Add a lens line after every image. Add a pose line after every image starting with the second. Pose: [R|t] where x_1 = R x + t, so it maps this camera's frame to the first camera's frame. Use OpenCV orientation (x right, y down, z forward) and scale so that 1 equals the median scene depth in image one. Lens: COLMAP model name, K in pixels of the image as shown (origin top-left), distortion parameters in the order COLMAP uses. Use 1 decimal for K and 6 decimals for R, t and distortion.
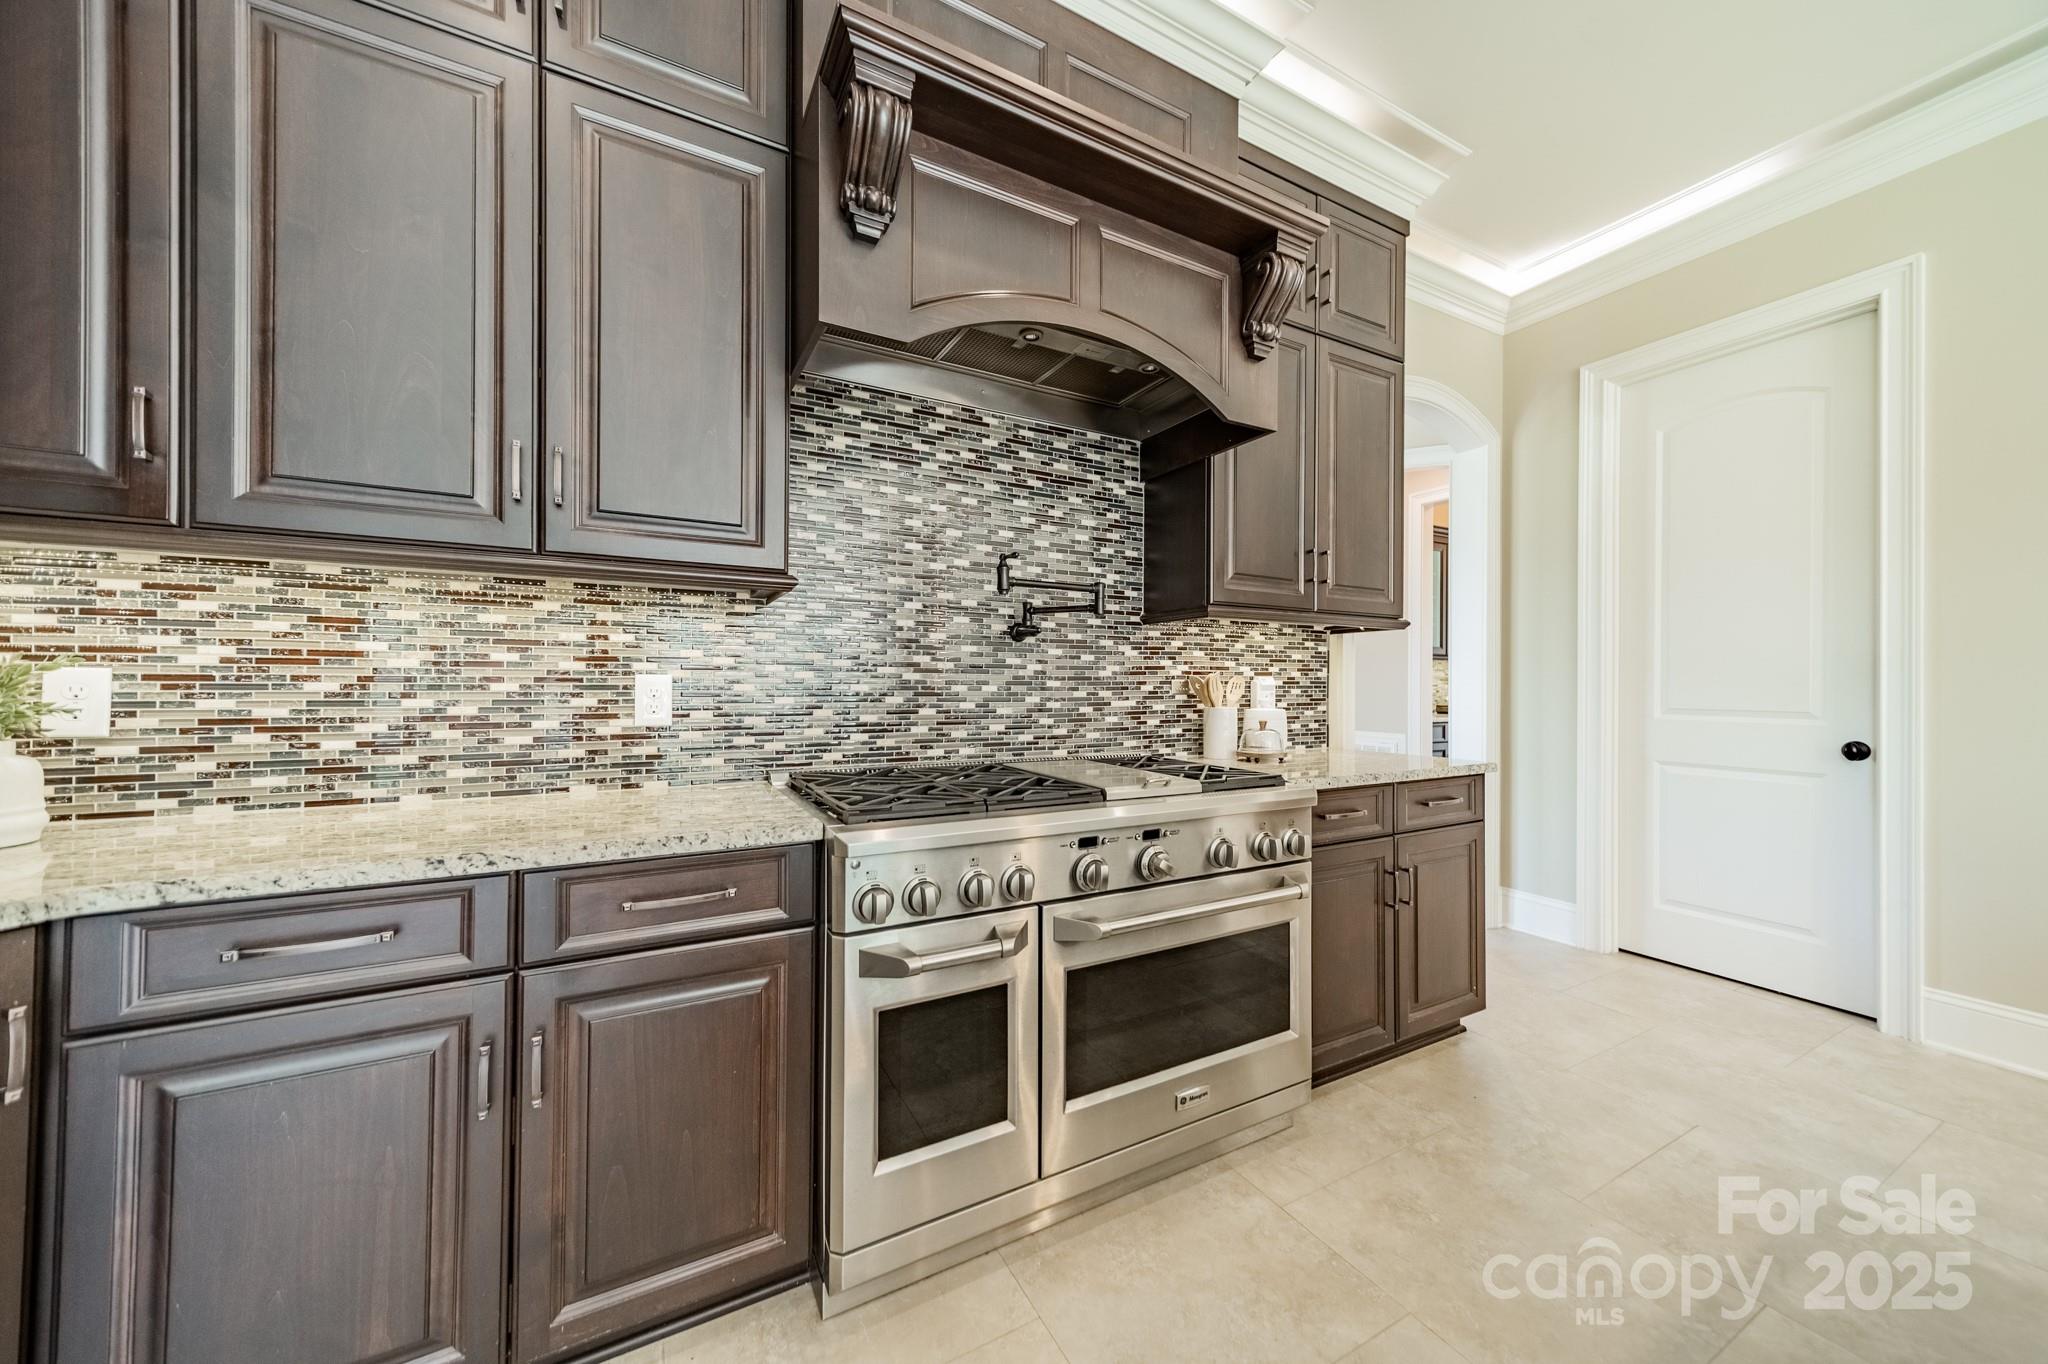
lens RADIAL K [[720.4, 0, 1027.1], [0, 720.4, 677.5], [0, 0, 1]] dist [0.006931, 0.000674]
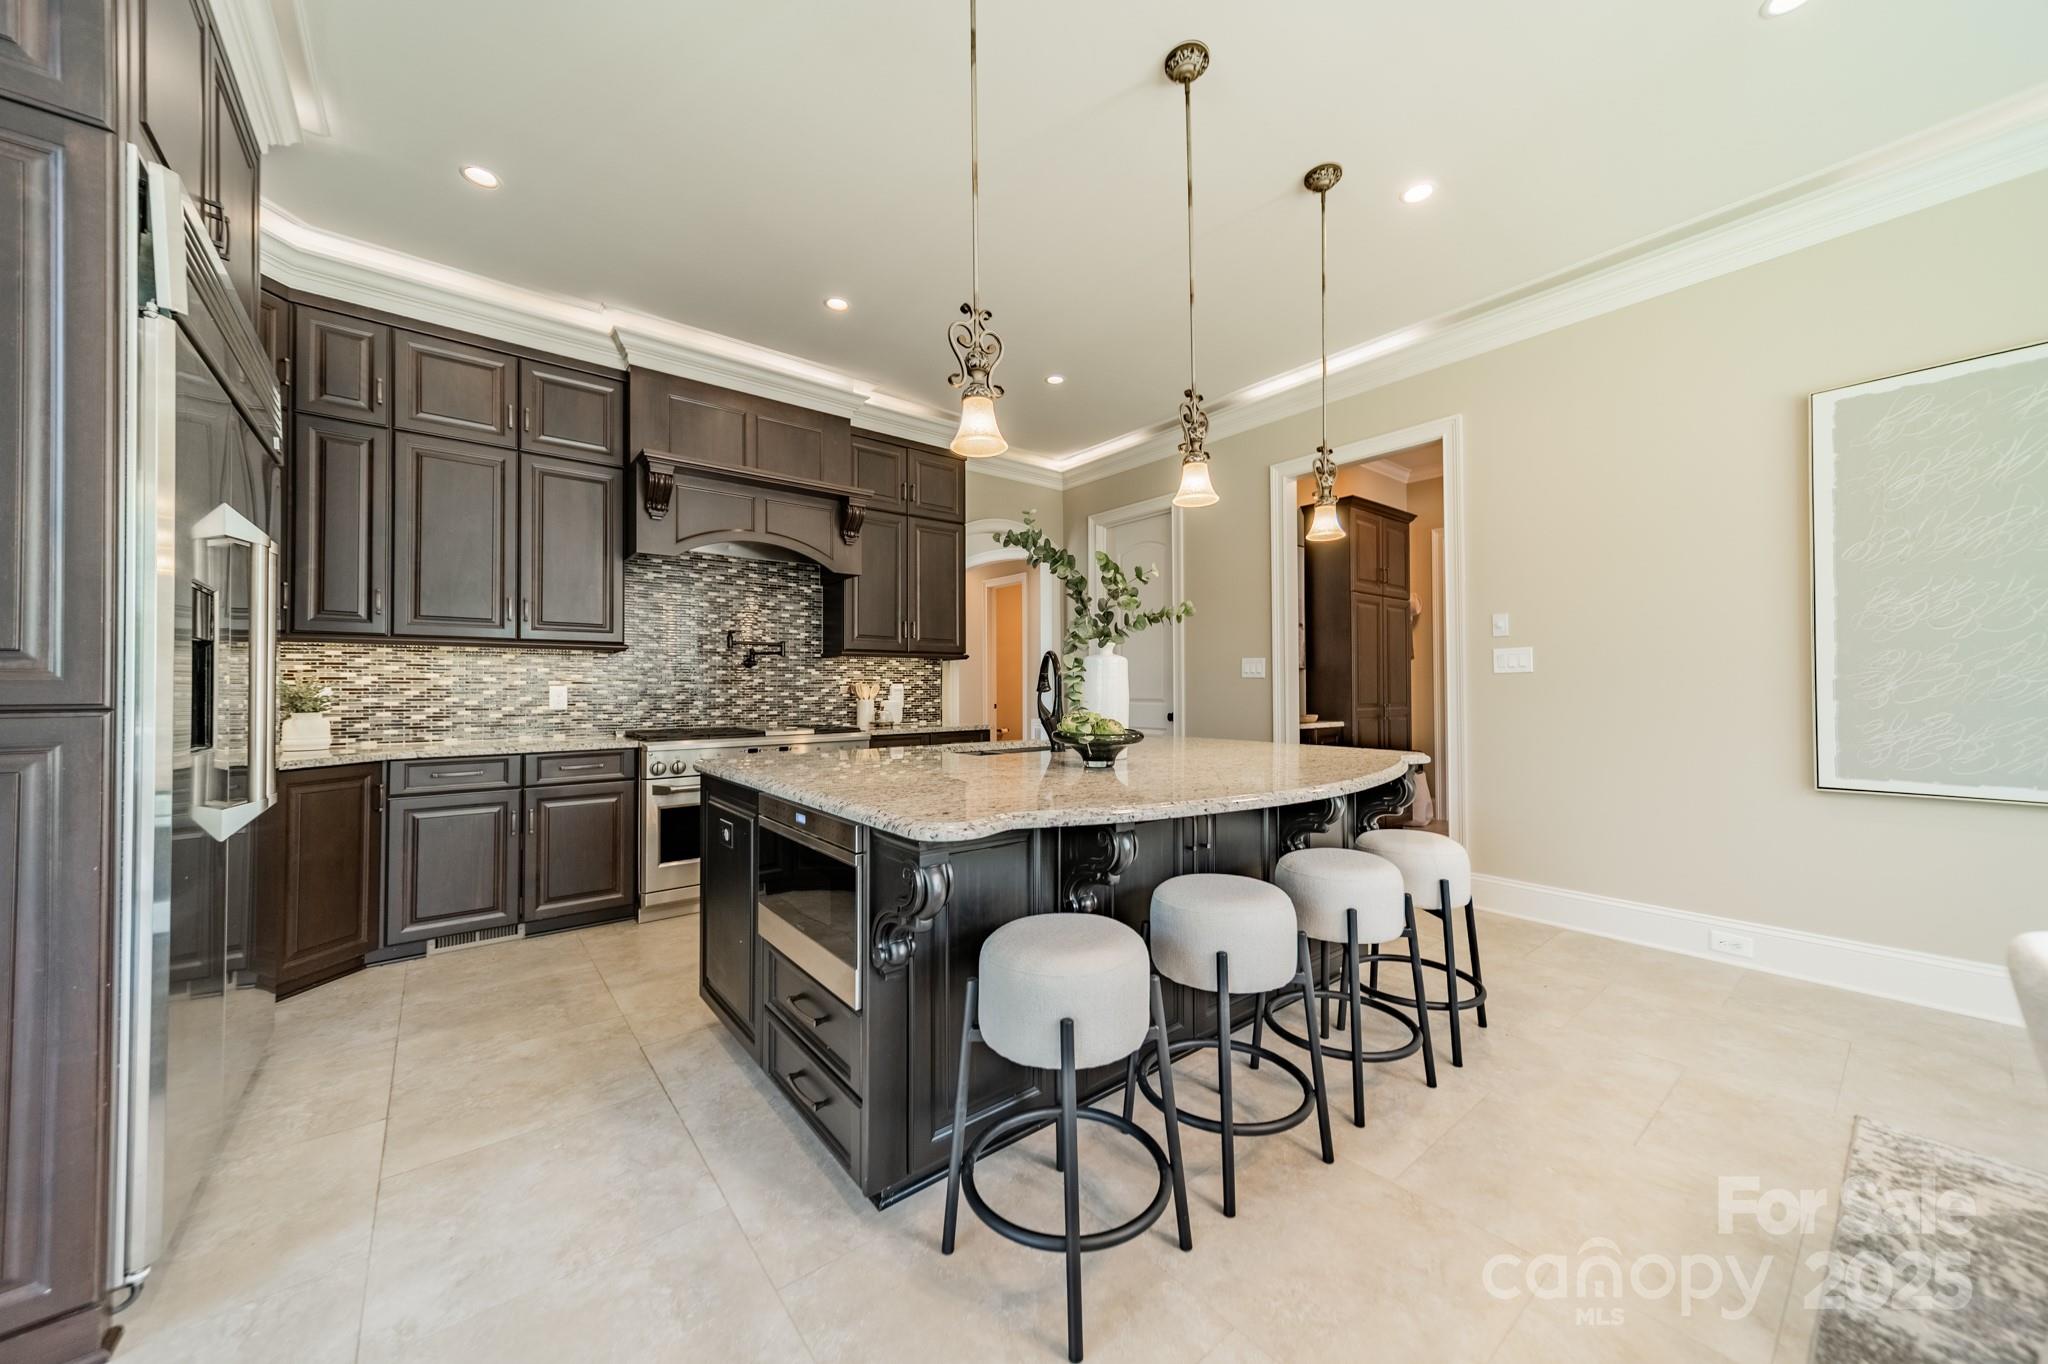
lens RADIAL K [[720.4, 0, 1028.4], [0, 720.4, 676.8], [0, 0, 1]] dist [0.006931, 0.000674]
pose [[0.983109, -0.007330, 0.182872, 0.409249], [0.009272, 0.999909, -0.009768, 0.001333], [-0.182784, 0.011298, 0.983088, -1.193188]]
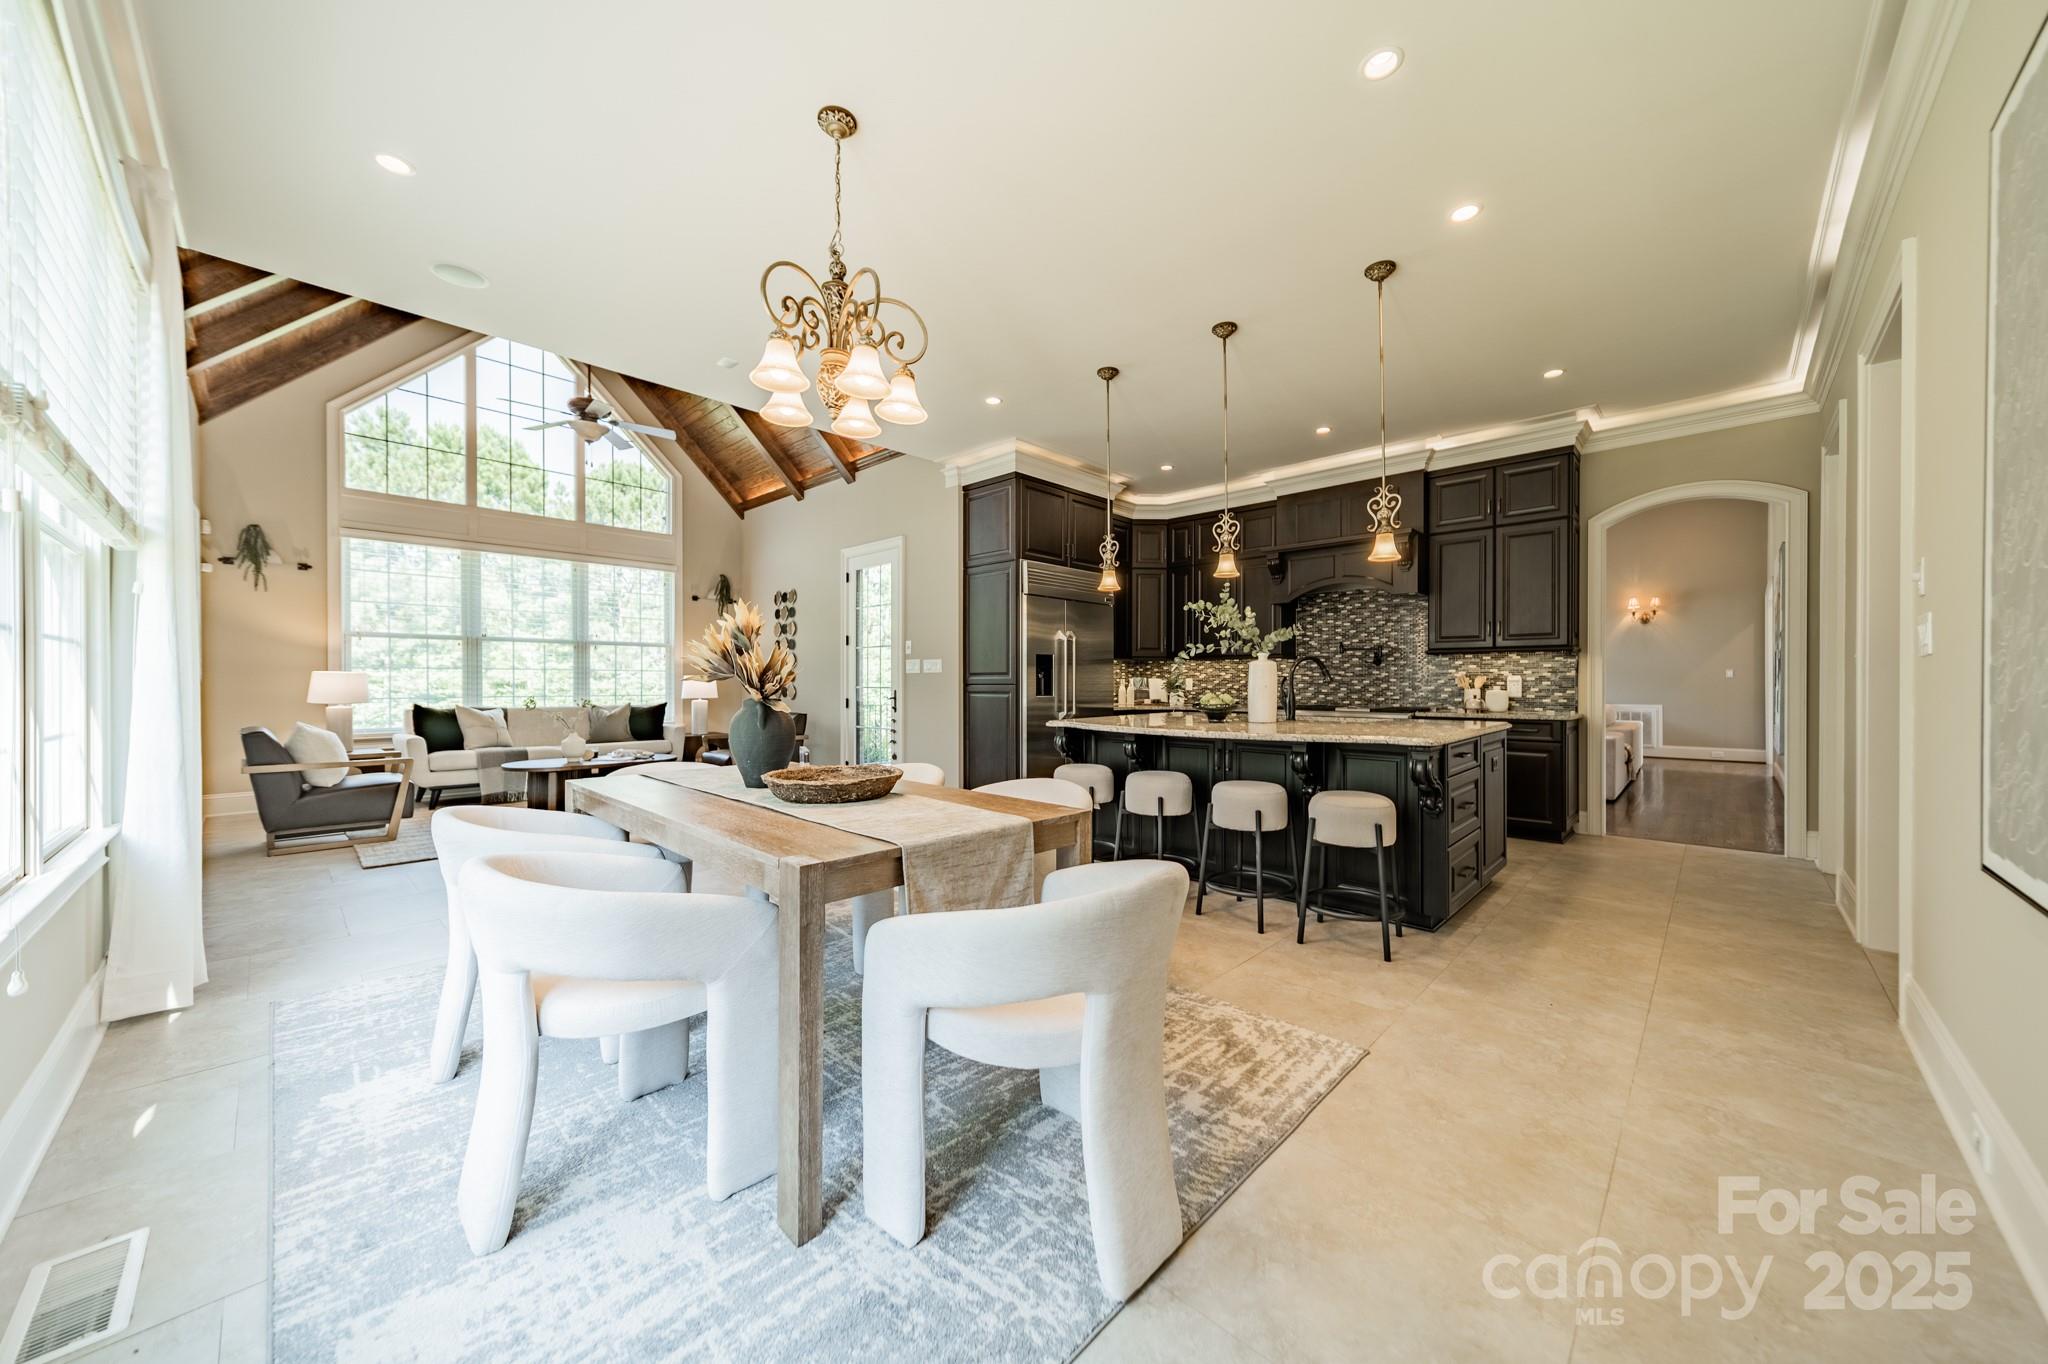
lens RADIAL K [[720.4, 0, 1031.7], [0, 720.4, 687.3], [0, 0, 1]] dist [0.006931, 0.000674]
pose [[0.311375, 0.001219, -0.950286, 2.412299], [0.010877, 0.999929, 0.004847, 0.008259], [0.950225, -0.011845, 0.311339, -1.271512]]
